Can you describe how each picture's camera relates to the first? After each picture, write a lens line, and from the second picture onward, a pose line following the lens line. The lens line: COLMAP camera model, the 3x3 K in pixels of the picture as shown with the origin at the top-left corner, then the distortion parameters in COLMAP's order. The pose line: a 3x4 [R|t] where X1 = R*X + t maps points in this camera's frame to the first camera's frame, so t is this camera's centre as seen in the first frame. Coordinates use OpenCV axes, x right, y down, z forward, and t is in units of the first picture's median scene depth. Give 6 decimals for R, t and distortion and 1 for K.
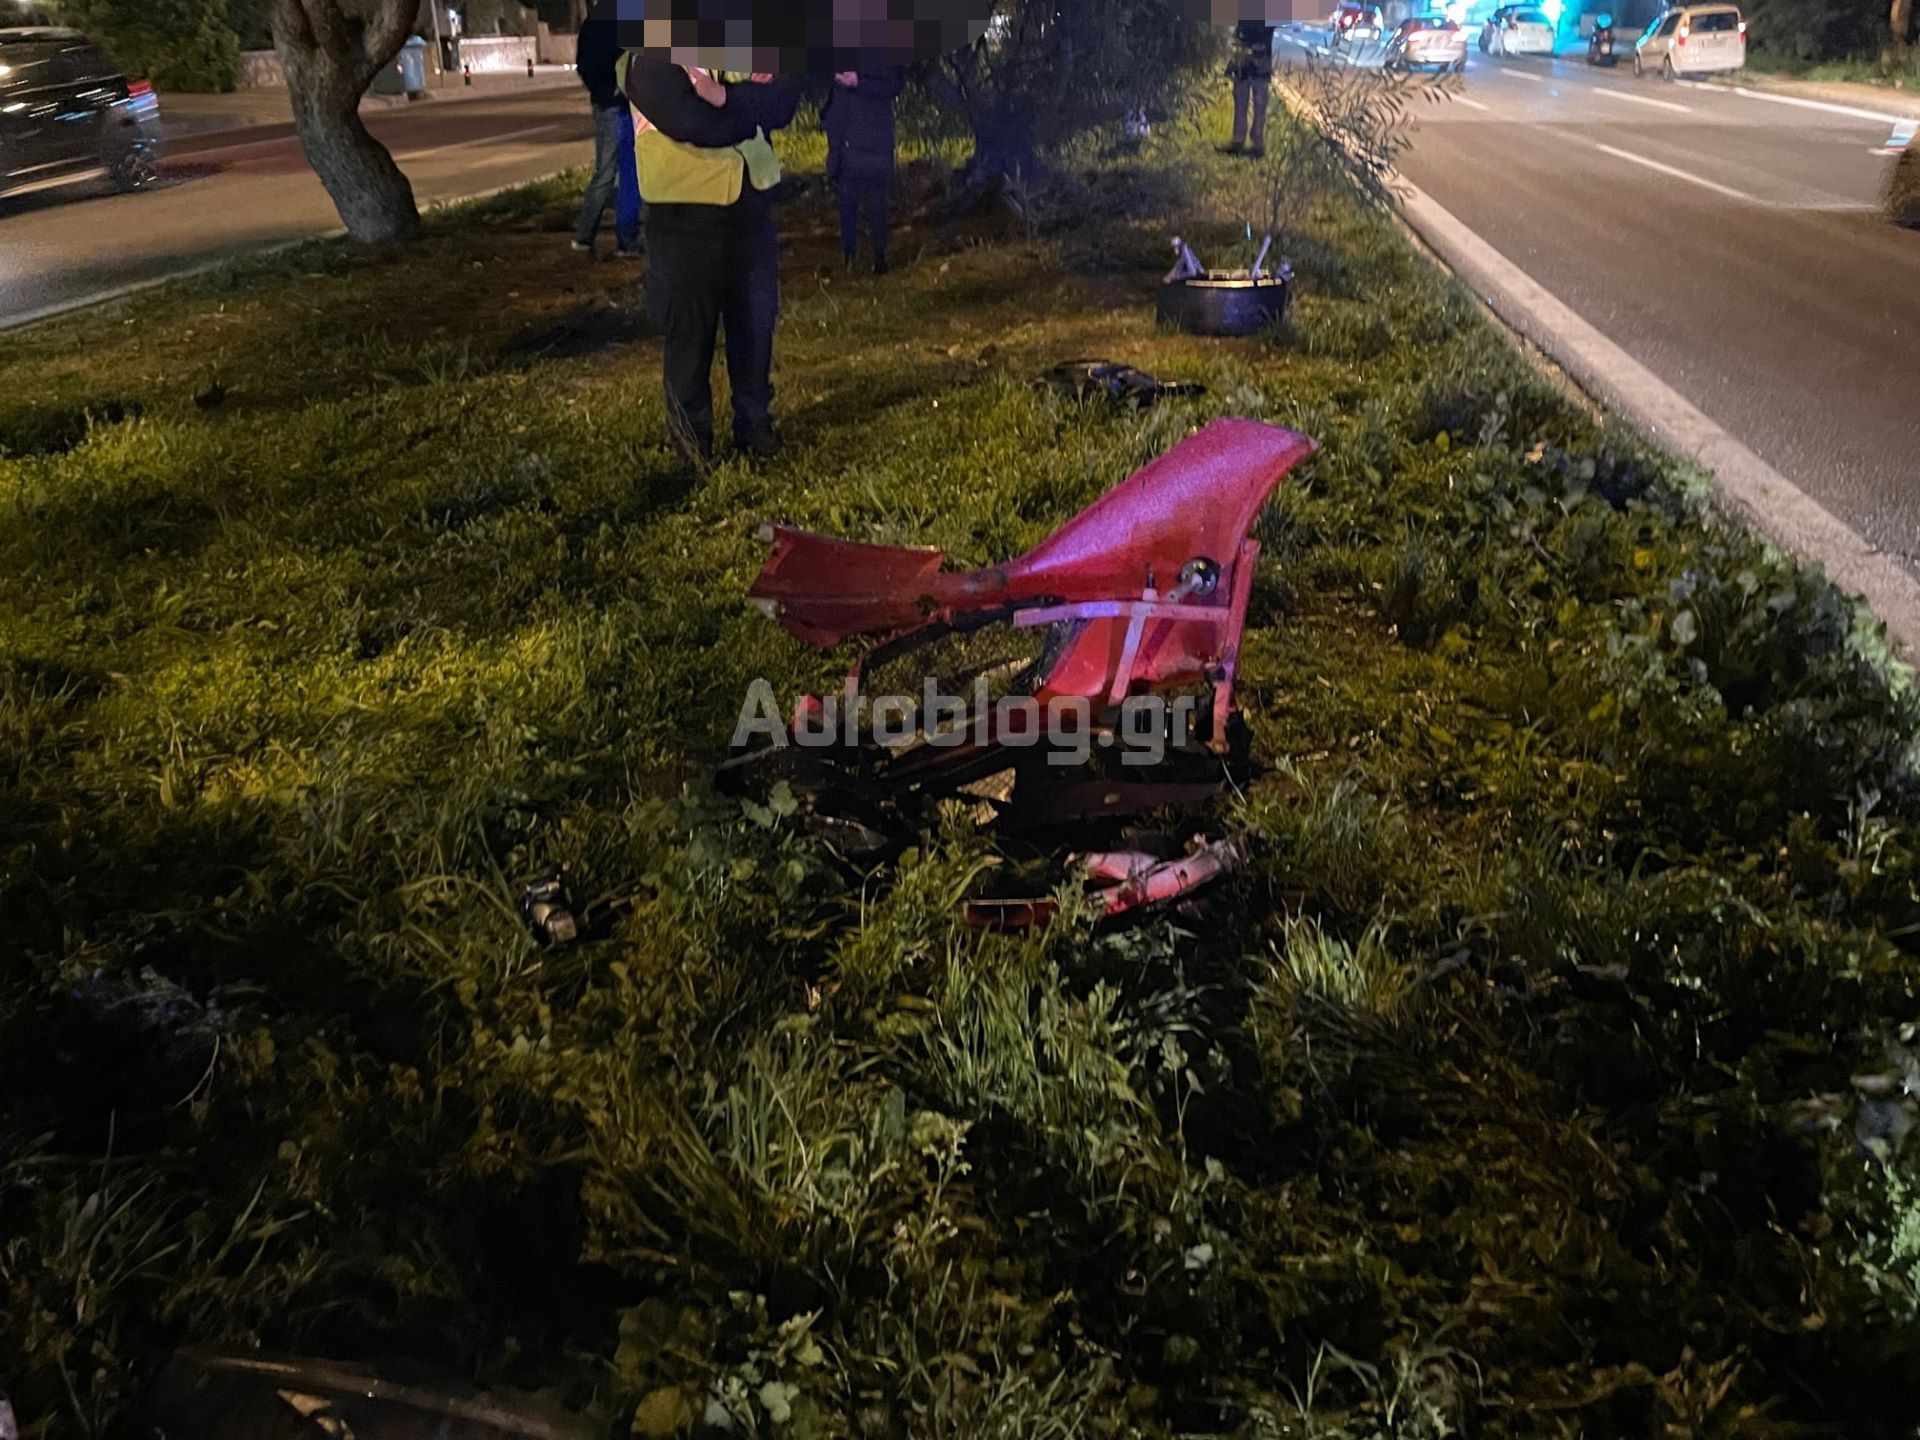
lens RADIAL K [[1611.6, 0, 960.0], [0, 1611.6, 720.0], [0, 0, 1]] dist [0.093204, -0.123592]
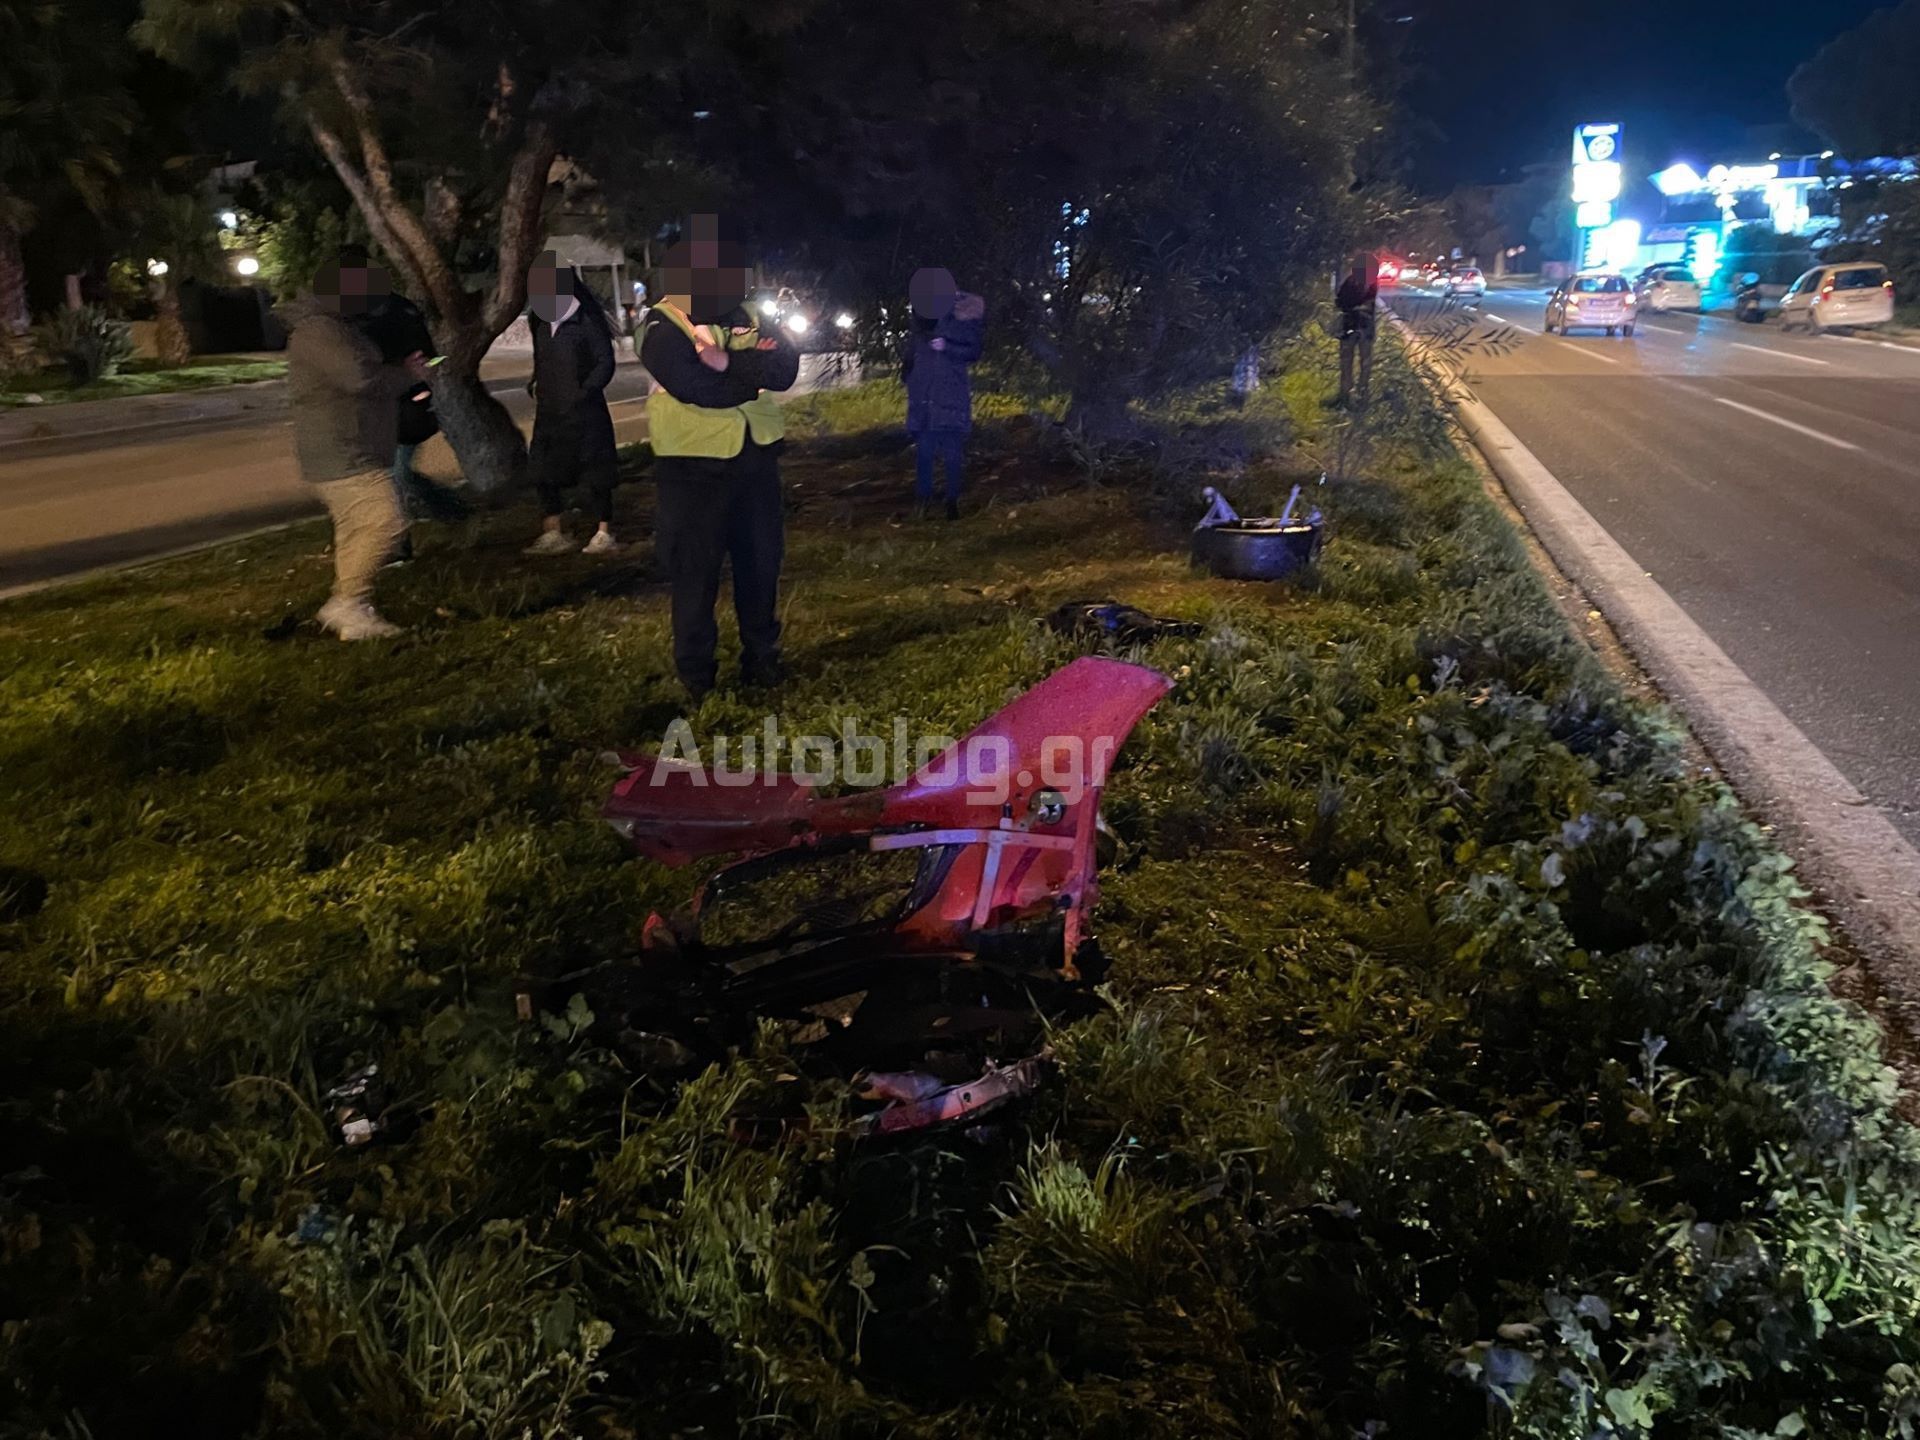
lens RADIAL K [[1611.6, 0, 960.0], [0, 1611.6, 720.0], [0, 0, 1]] dist [0.093204, -0.123592]
pose [[0.995957, 0.014945, -0.088575, 0.161824], [-0.027465, 0.989504, -0.141872, 0.003828], [0.085525, 0.143731, 0.985914, -0.028083]]
